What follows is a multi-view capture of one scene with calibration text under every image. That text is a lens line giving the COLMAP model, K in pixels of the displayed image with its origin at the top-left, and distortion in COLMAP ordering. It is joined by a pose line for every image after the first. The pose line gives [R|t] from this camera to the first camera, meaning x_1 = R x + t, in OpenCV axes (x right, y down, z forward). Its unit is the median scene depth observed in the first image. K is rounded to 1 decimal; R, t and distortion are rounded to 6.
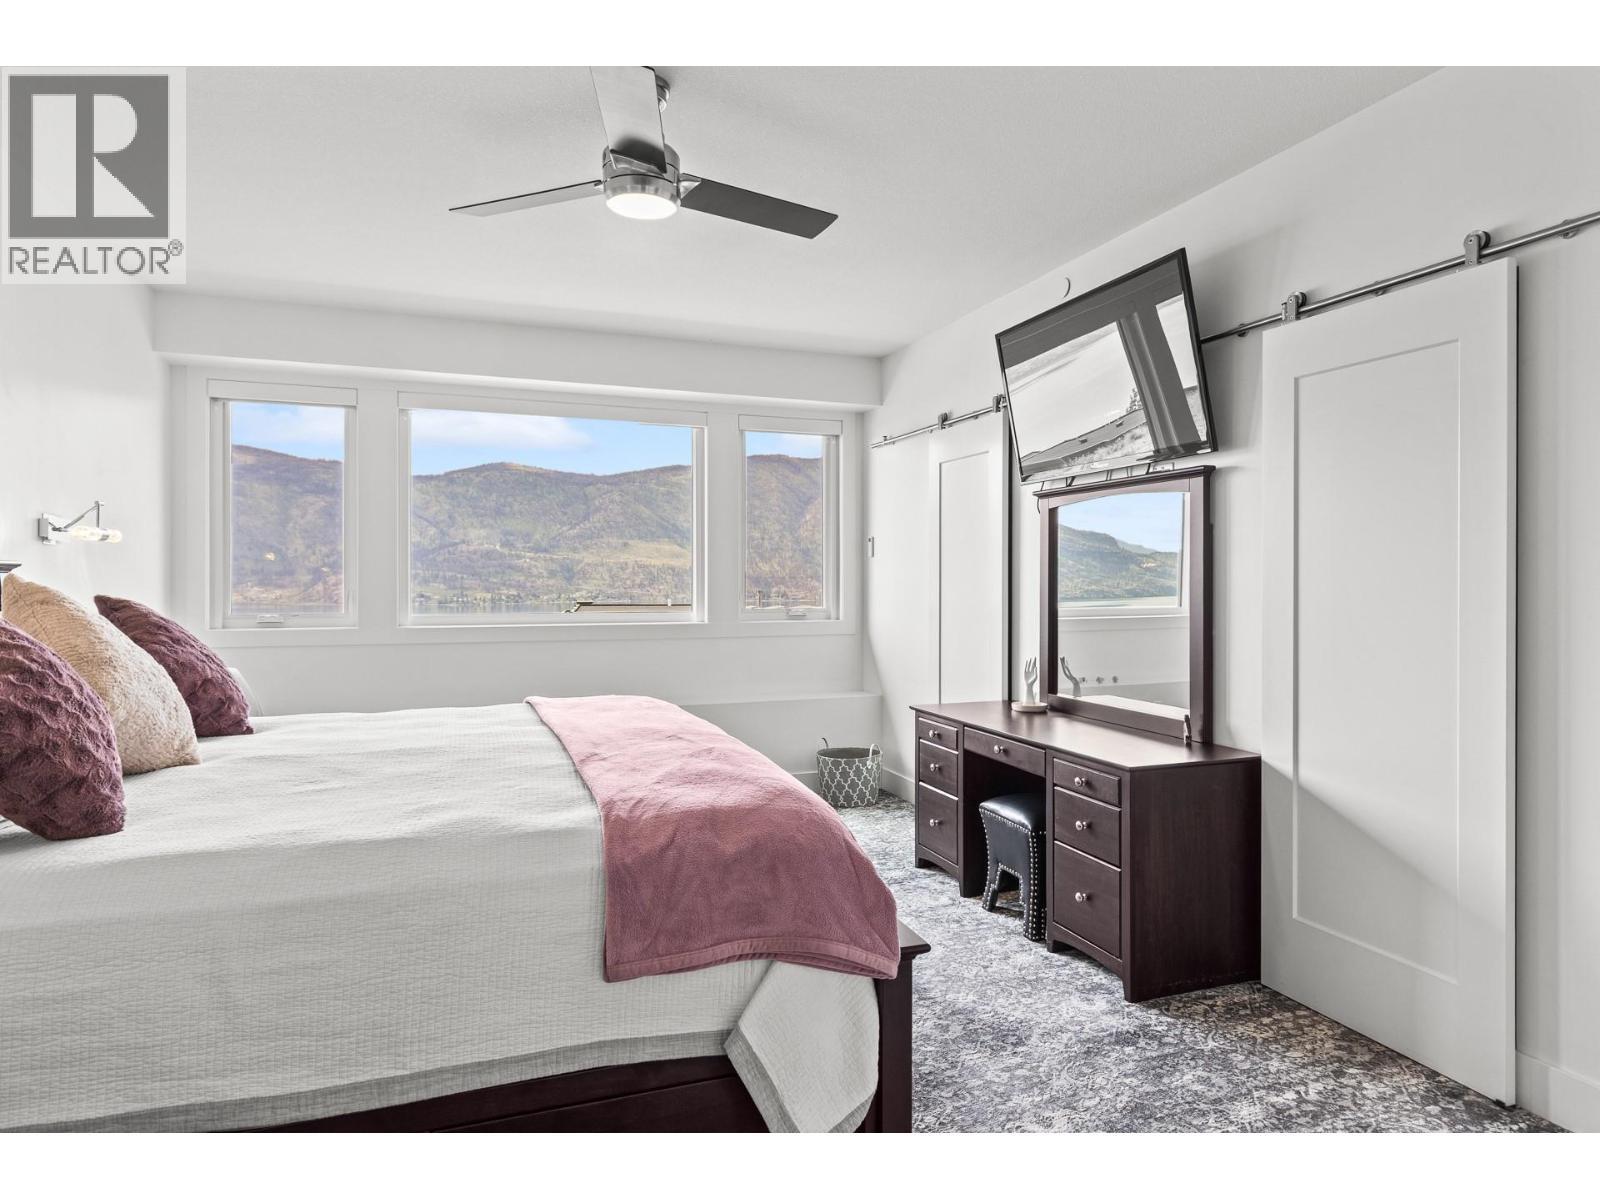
lens RADIAL K [[948.0, 0, 804.7], [0, 948.0, 592.0], [0, 0, 1]] dist [0.010880, 0.000168]
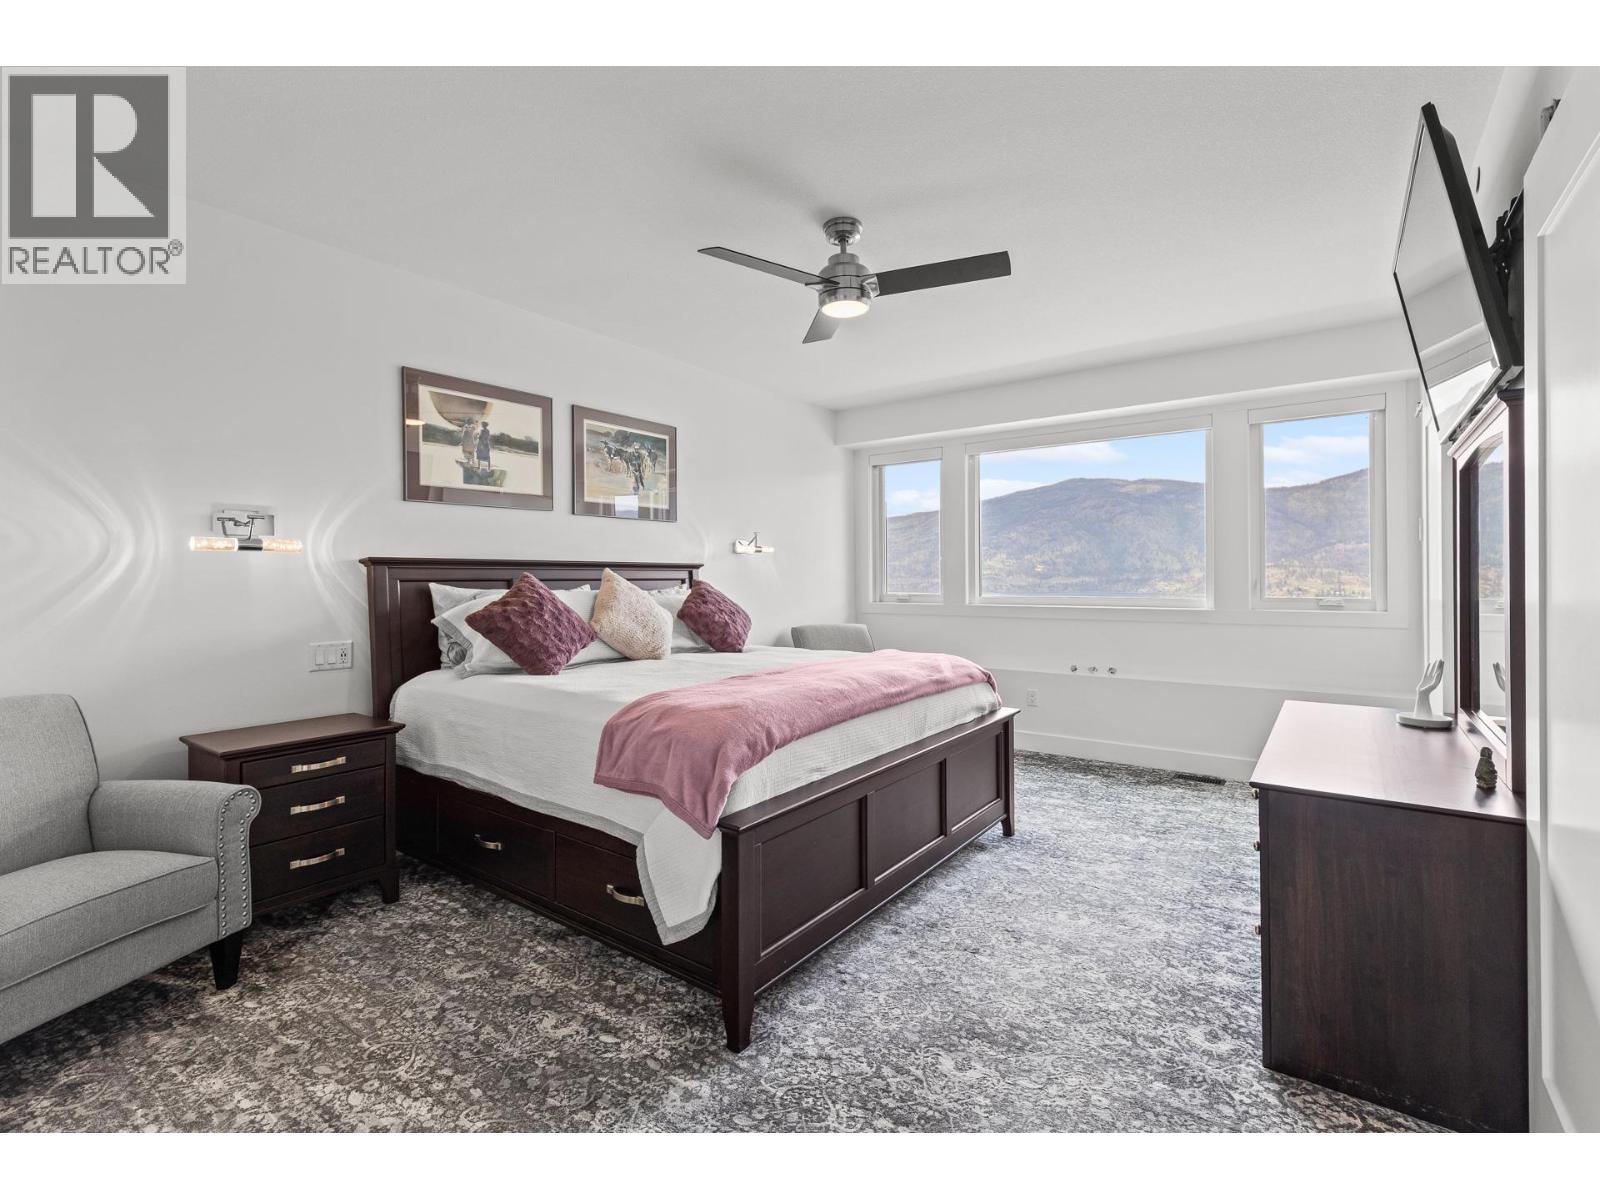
lens RADIAL K [[720.6, 0, 798.9], [0, 720.6, 584.9], [0, 0, 1]] dist [0.005818, 0.000178]
pose [[0.547024, 0.004161, -0.837107, 0.644404], [-0.004816, 0.999987, 0.001823, 0.011068], [0.837103, 0.003034, 0.547036, 0.308641]]
